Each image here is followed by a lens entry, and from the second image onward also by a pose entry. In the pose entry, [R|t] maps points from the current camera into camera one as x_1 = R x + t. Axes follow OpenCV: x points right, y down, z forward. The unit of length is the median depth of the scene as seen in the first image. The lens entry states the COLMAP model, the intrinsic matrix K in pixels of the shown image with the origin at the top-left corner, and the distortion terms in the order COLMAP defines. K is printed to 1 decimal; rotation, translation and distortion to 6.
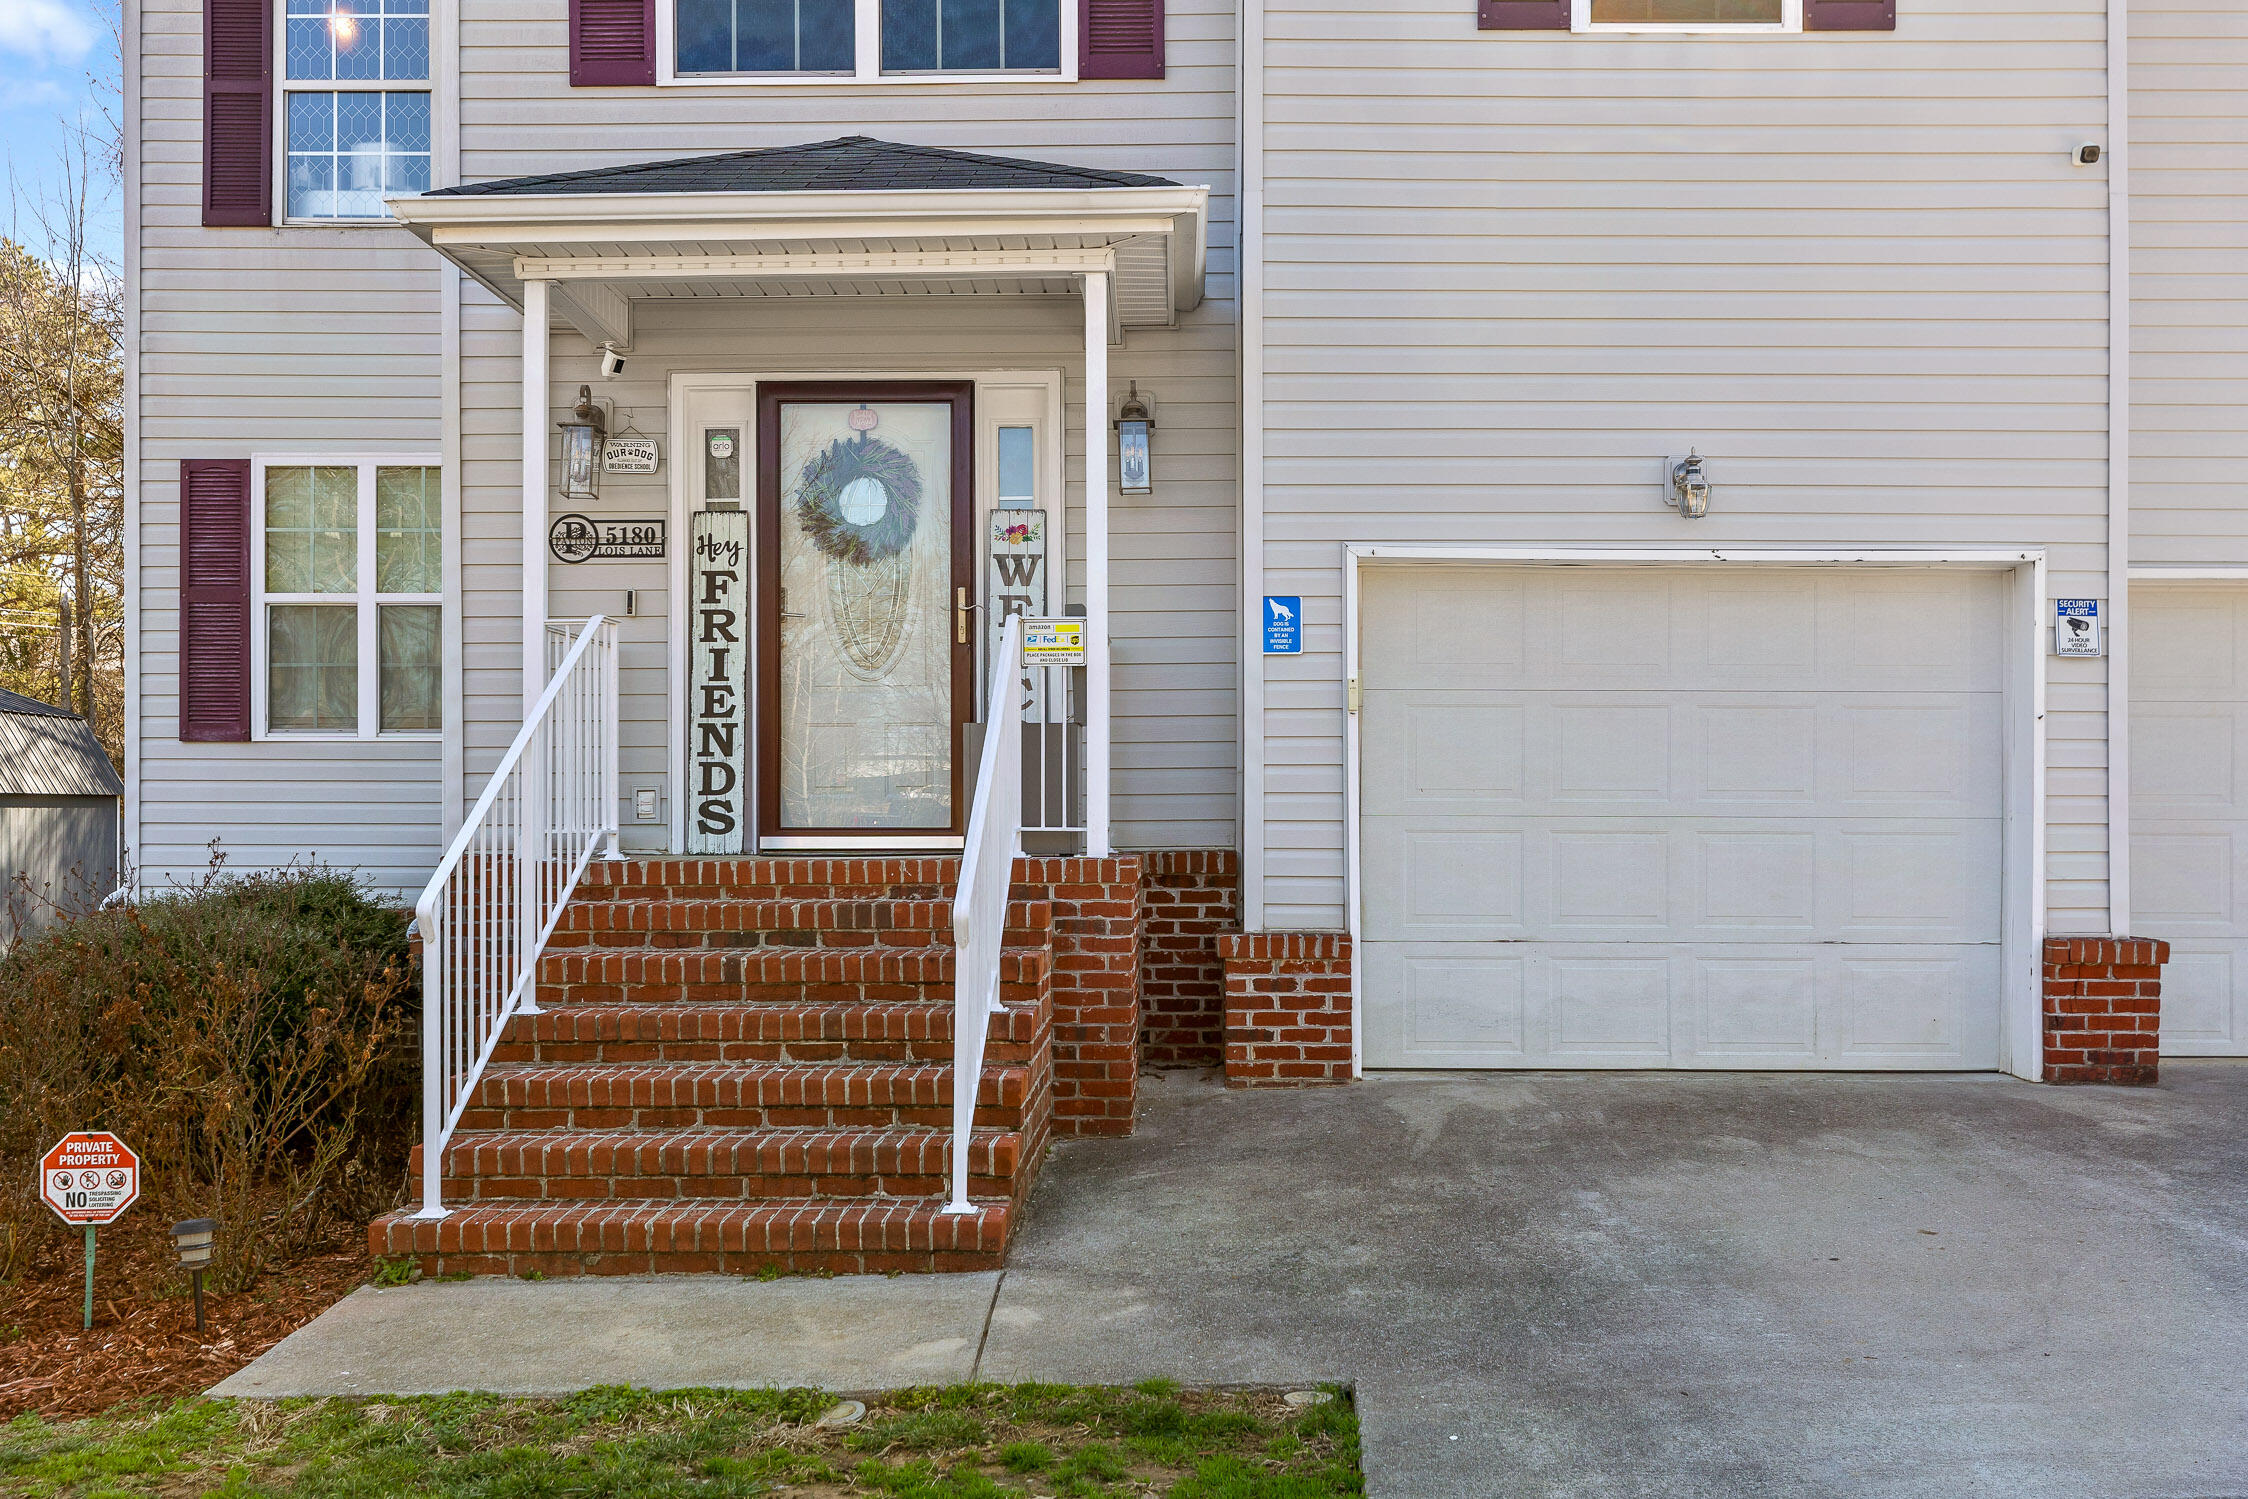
lens RADIAL K [[2277.6, 0, 1123.7], [0, 2277.6, 699.5], [0, 0, 1]] dist [0.000667, 0.007551]
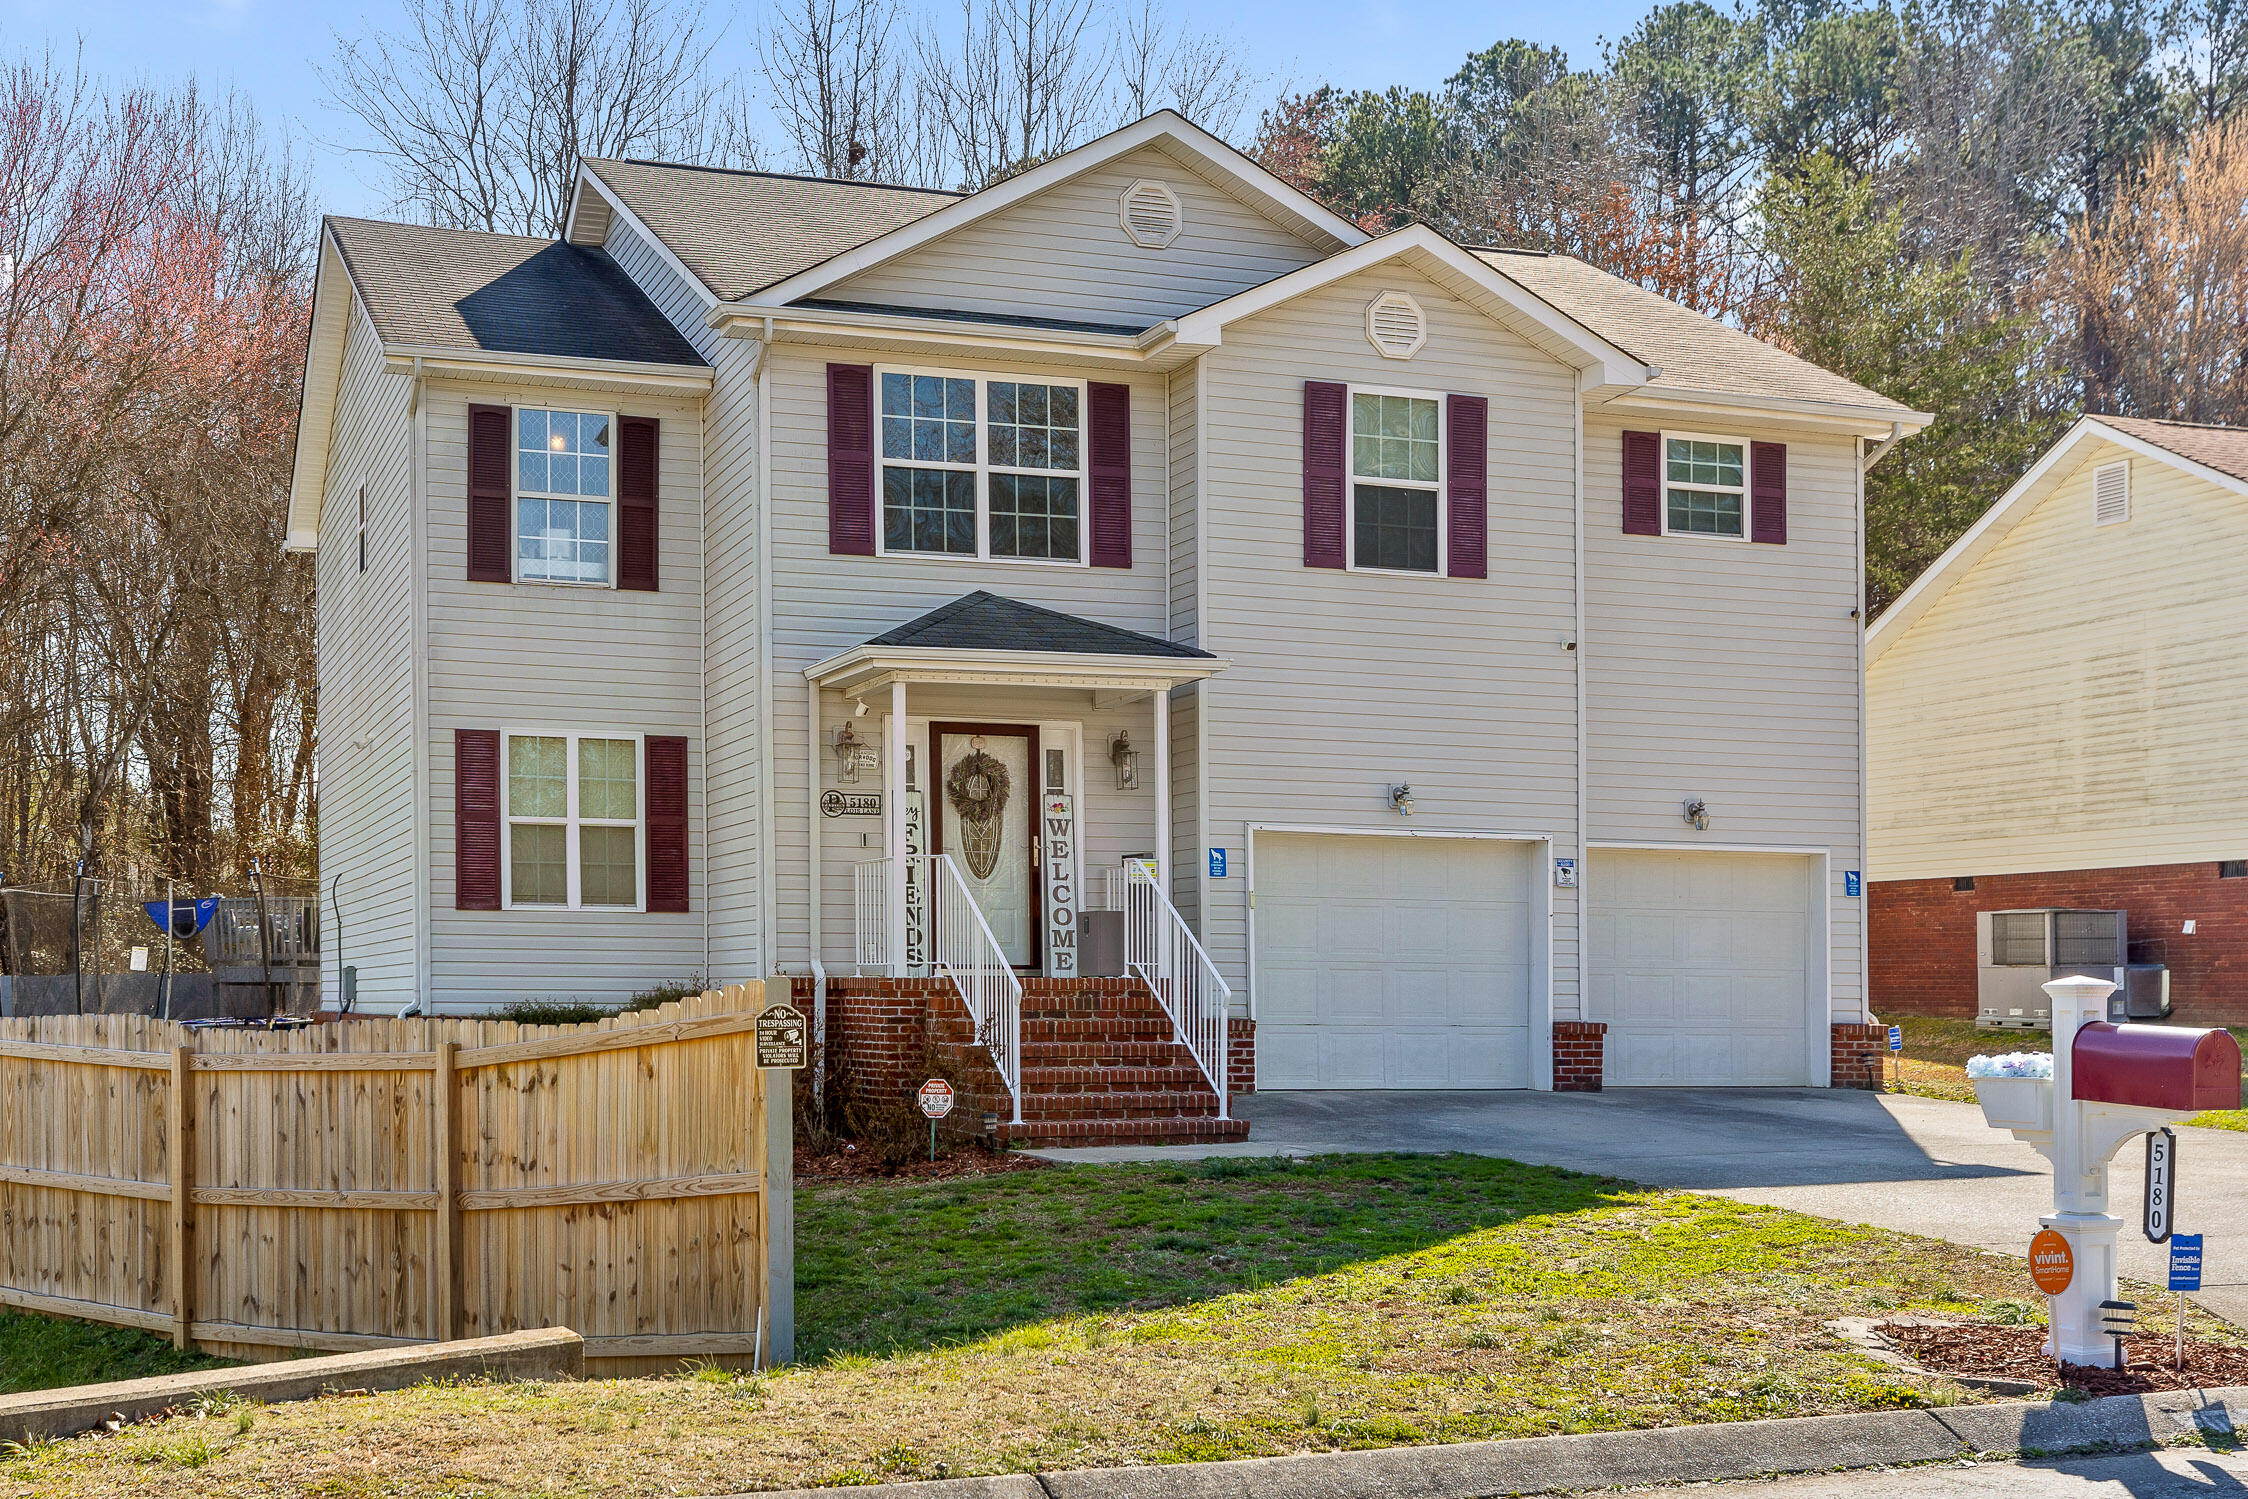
lens RADIAL K [[2277.6, 0, 1123.7], [0, 2277.6, 699.5], [0, 0, 1]] dist [0.000667, 0.007551]
pose [[0.941284, 0.047479, 0.334260, -0.654143], [-0.022408, 0.996665, -0.078468, -0.016447], [-0.336871, 0.066371, 0.939209, -0.816750]]
